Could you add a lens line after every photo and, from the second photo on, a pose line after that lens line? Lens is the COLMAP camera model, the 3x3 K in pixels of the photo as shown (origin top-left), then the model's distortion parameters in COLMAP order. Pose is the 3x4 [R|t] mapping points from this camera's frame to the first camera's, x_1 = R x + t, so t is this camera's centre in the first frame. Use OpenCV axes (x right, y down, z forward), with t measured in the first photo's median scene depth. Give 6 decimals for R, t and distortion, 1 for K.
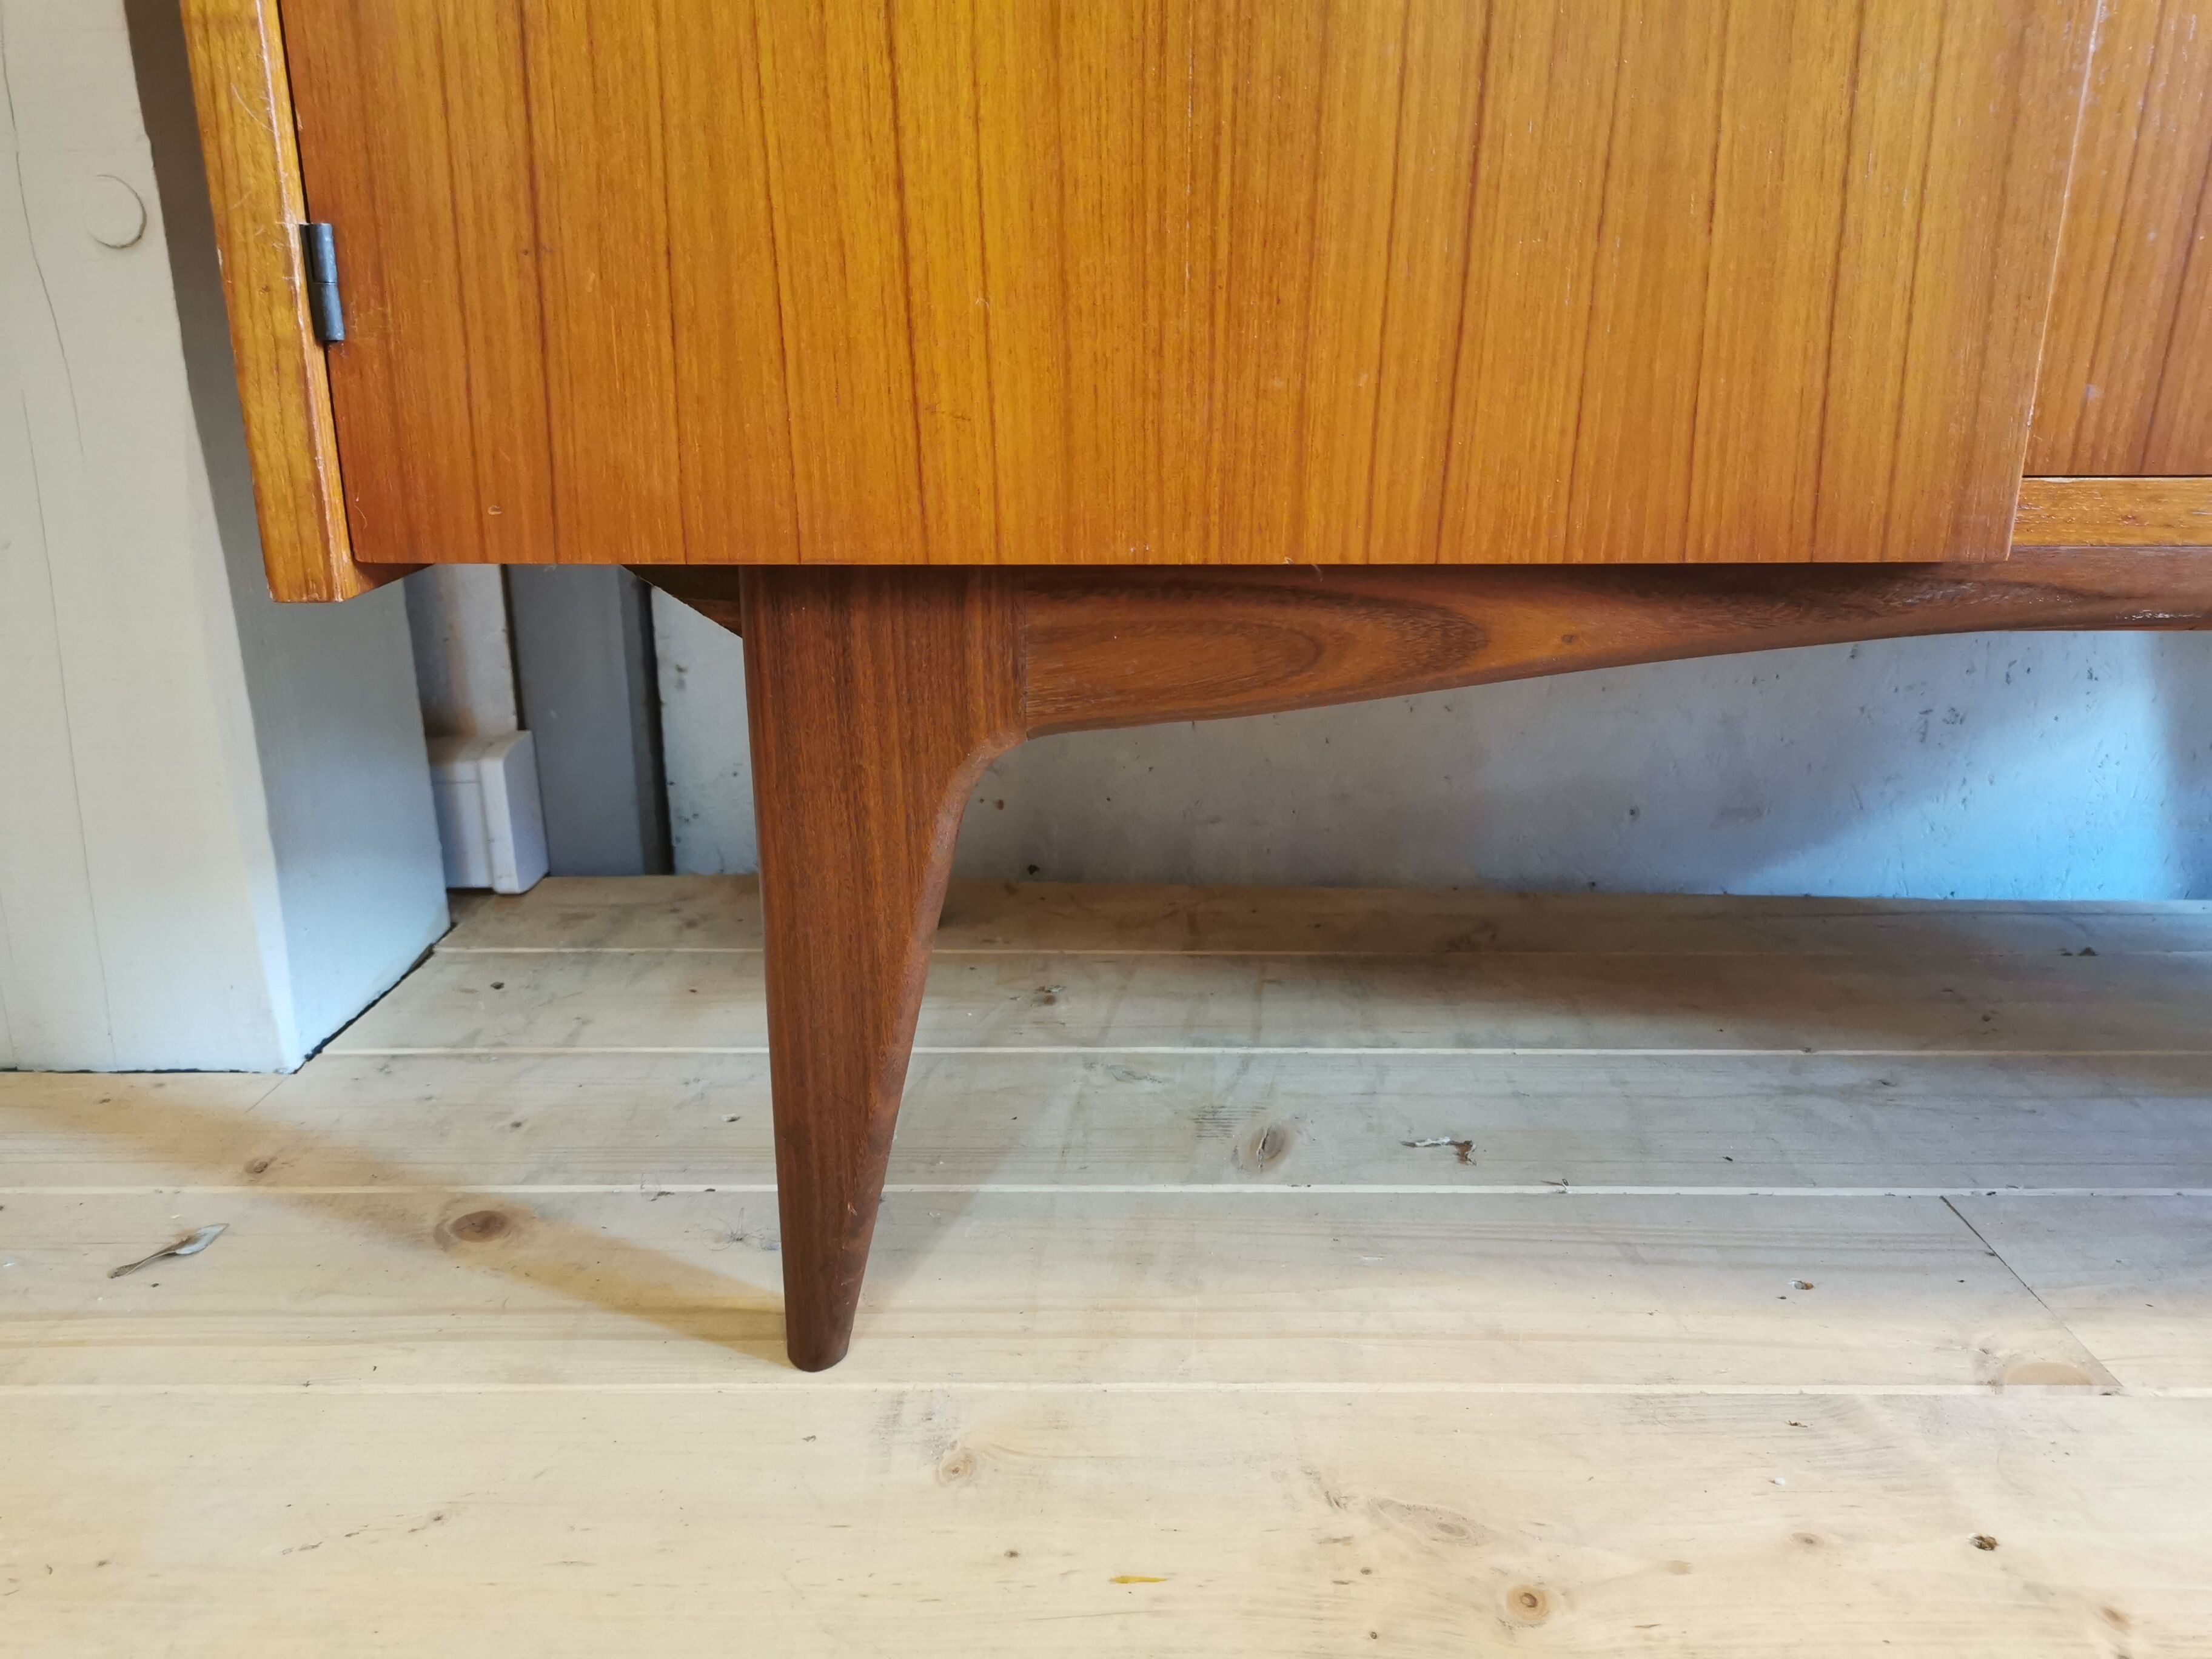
lens RADIAL K [[1740.3, 0, 1106.0], [0, 1740.3, 829.5], [0, 0, 1]] dist [0.034849, -0.012706]
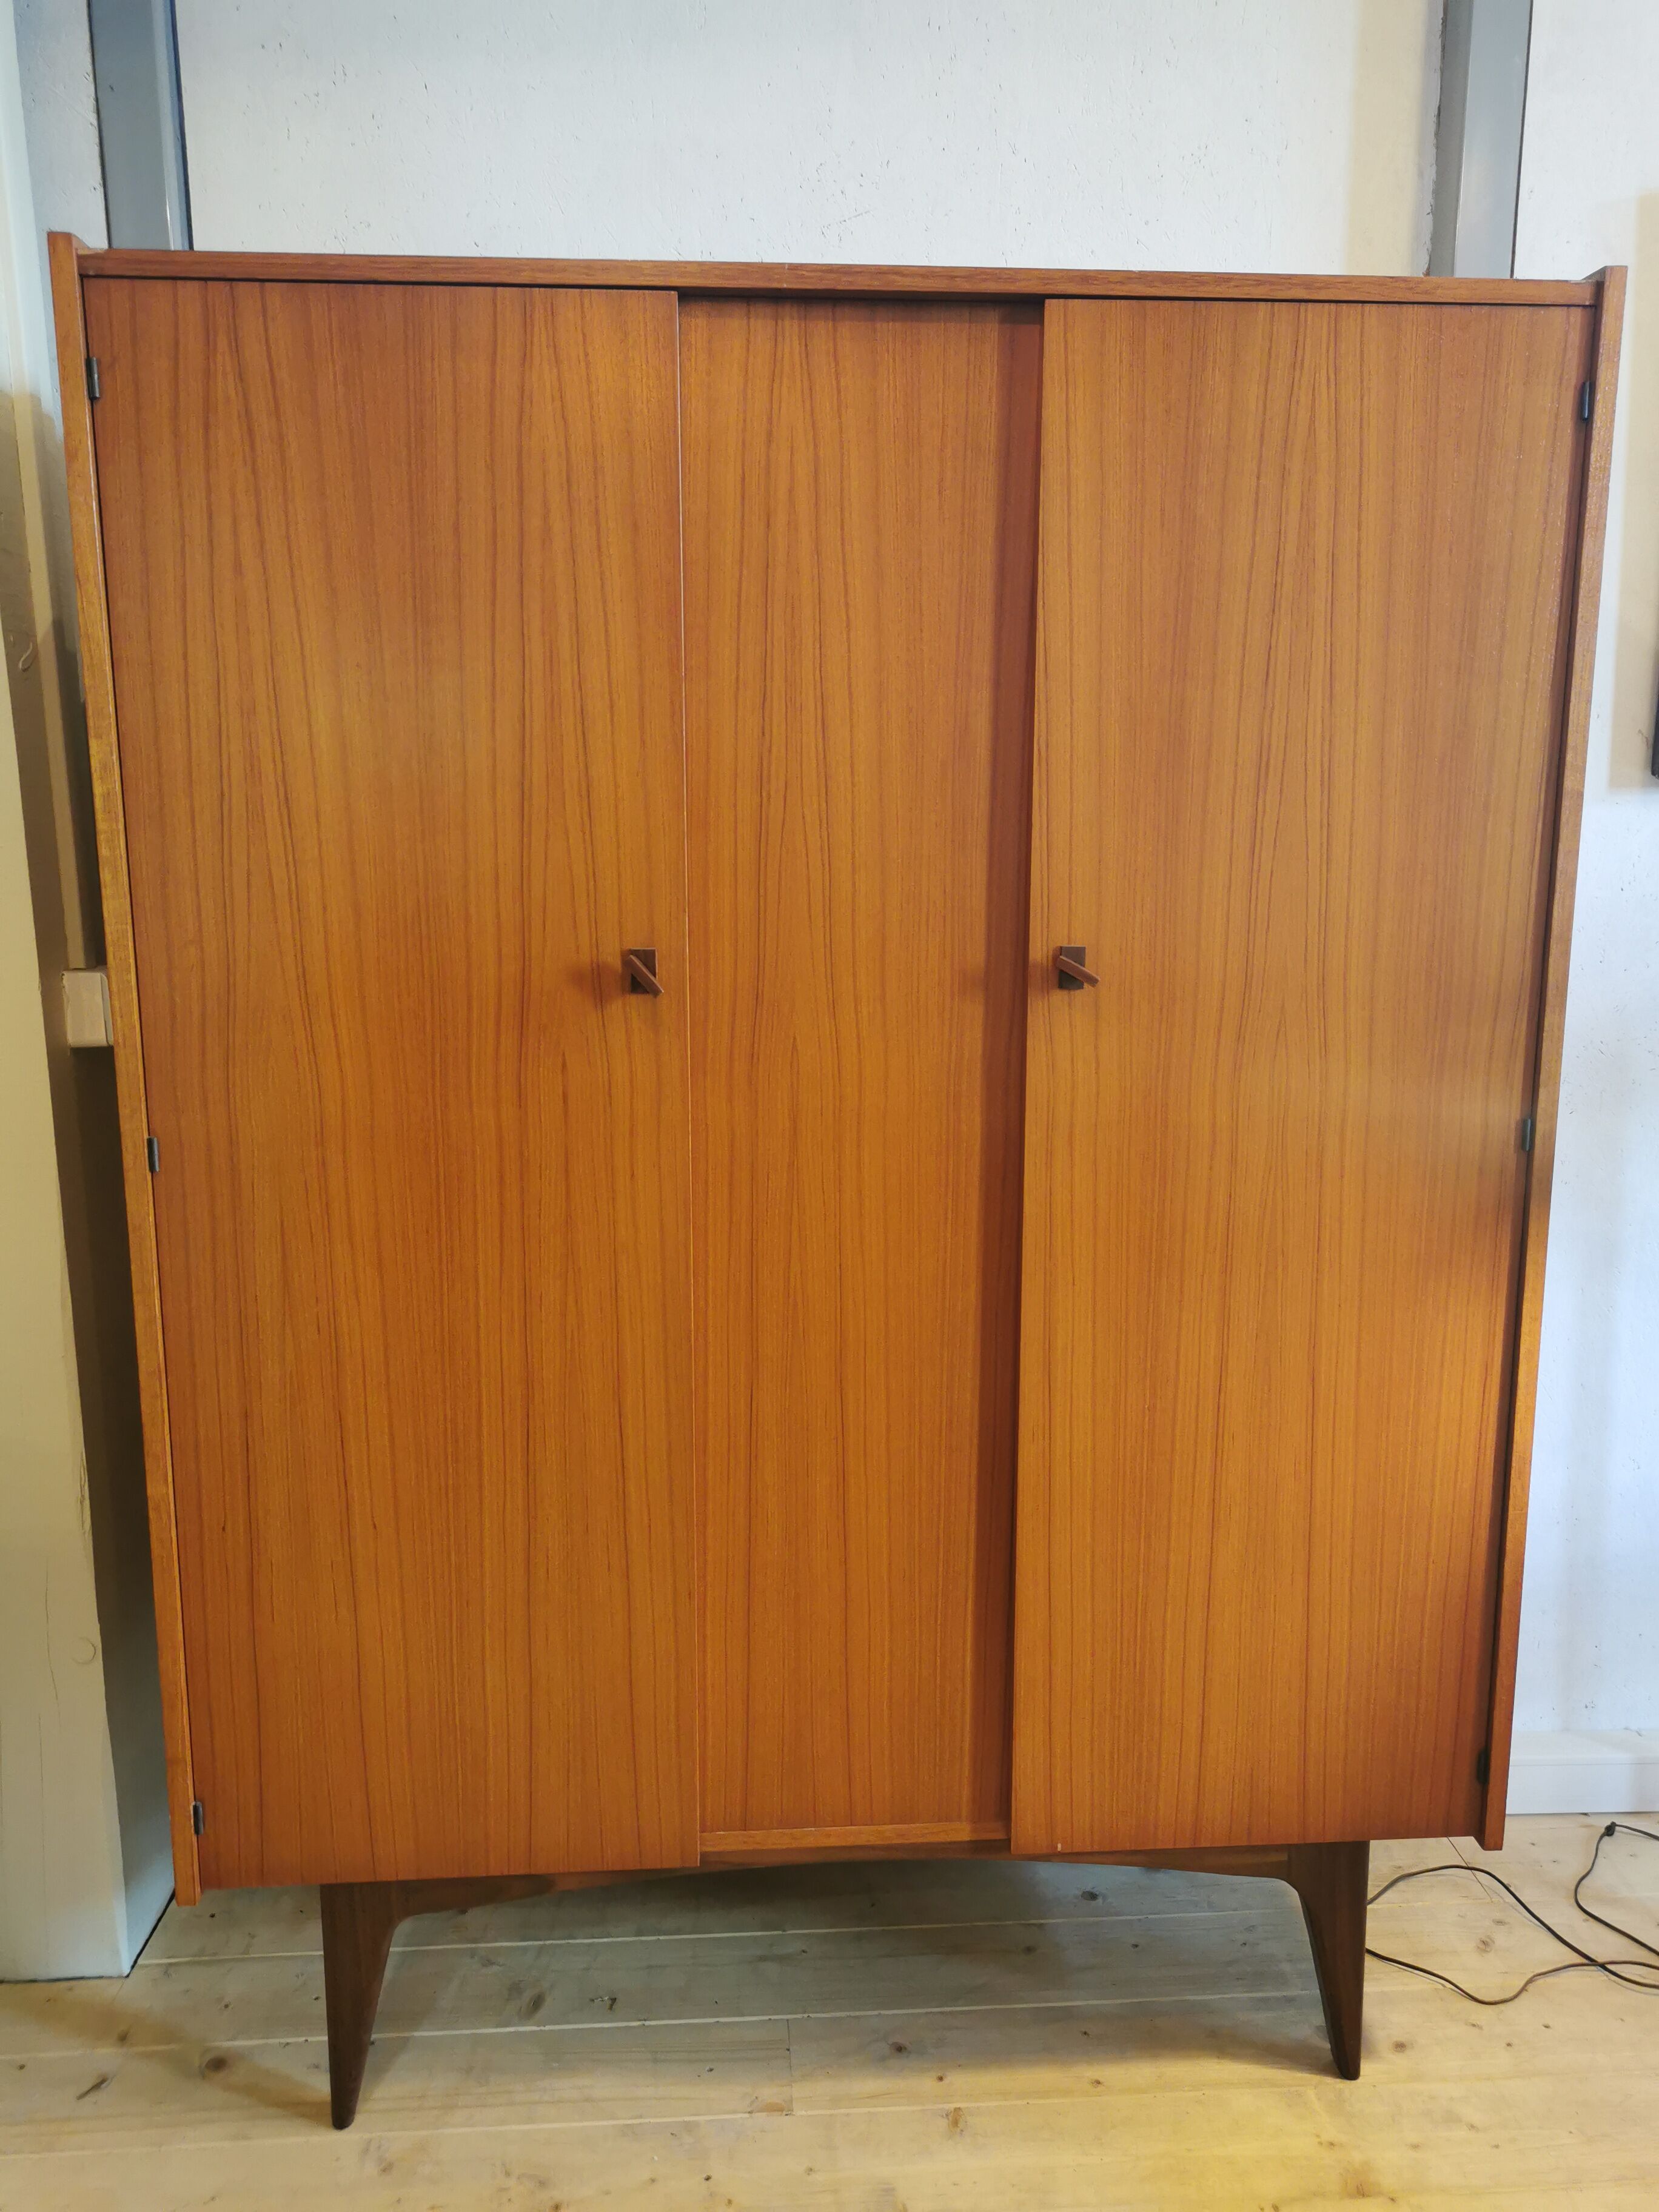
lens RADIAL K [[1736.0, 0, 825.7], [0, 1736.0, 1099.0], [0, 0, 1]] dist [0.039810, -0.011572]
pose [[0.998280, -0.012626, 0.057256, 0.435771], [0.019320, 0.992835, -0.117923, -0.914958], [-0.055357, 0.118826, 0.991371, -1.904580]]
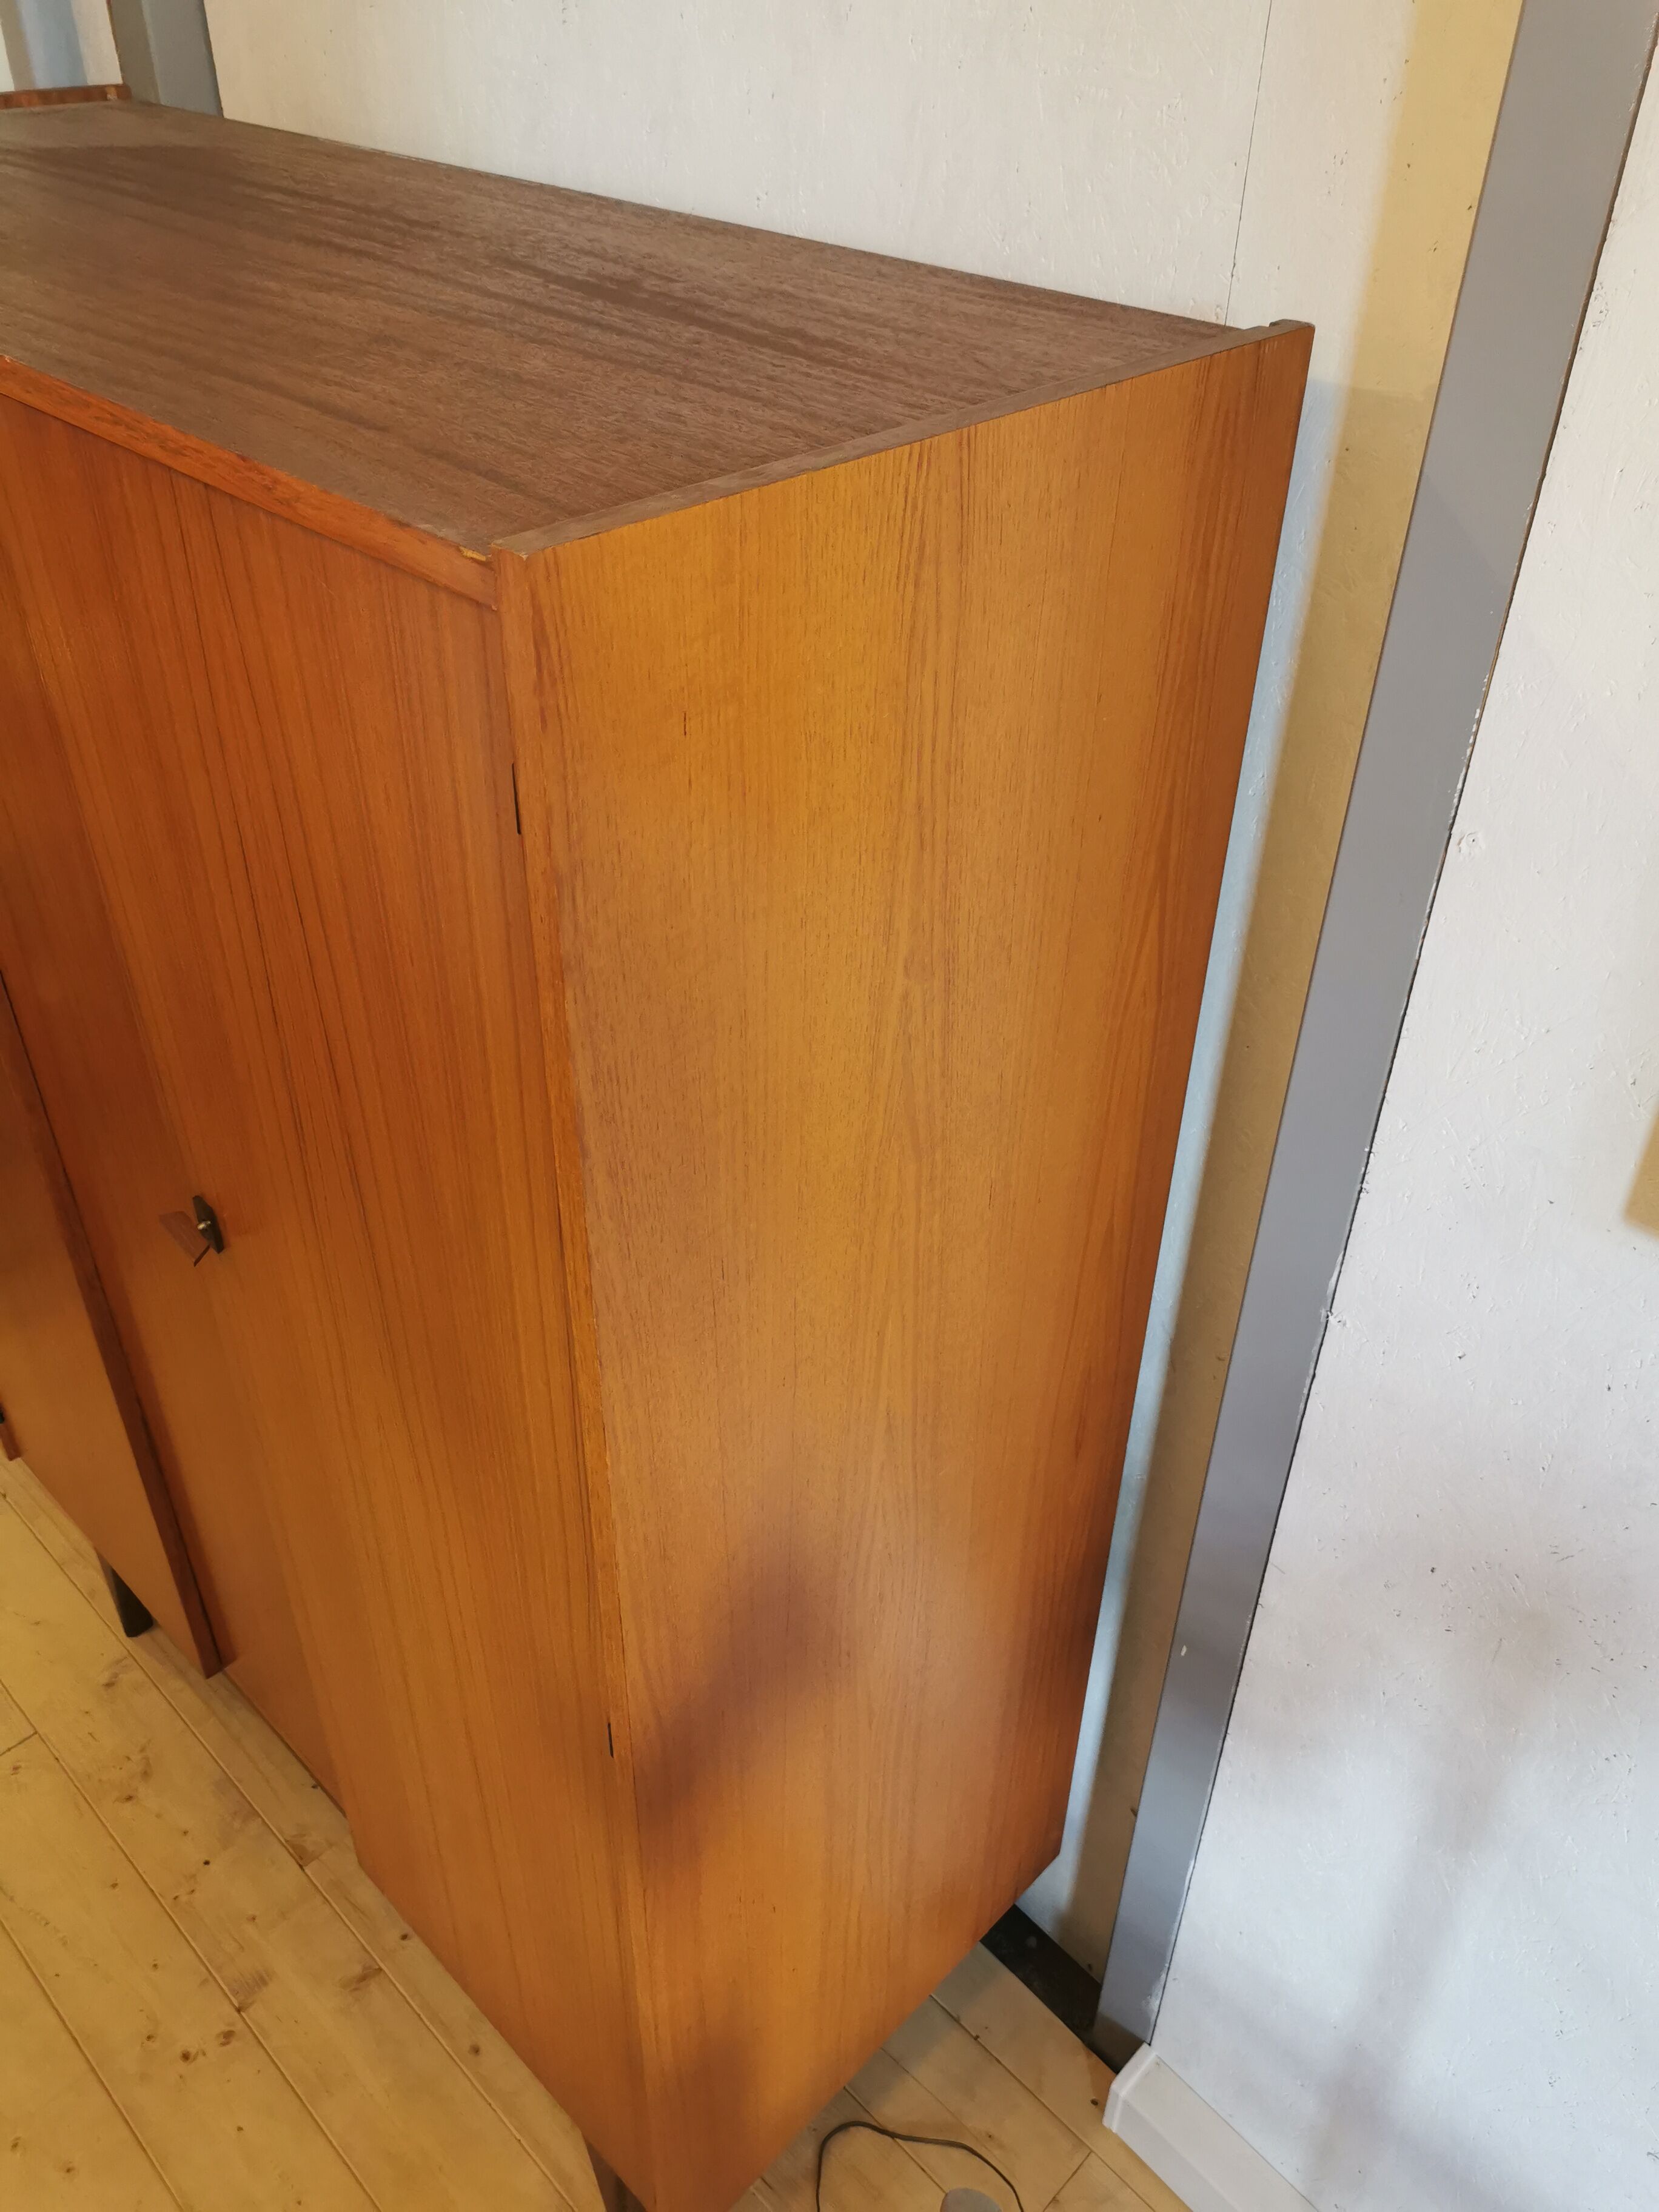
lens RADIAL K [[1744.2, 0, 825.3], [0, 1744.2, 1097.3], [0, 0, 1]] dist [0.032086, -0.004623]
pose [[0.700363, 0.430269, -0.569526, 2.353136], [-0.226951, 0.890721, 0.393840, -2.368995], [0.676745, -0.146577, 0.721478, -0.527845]]
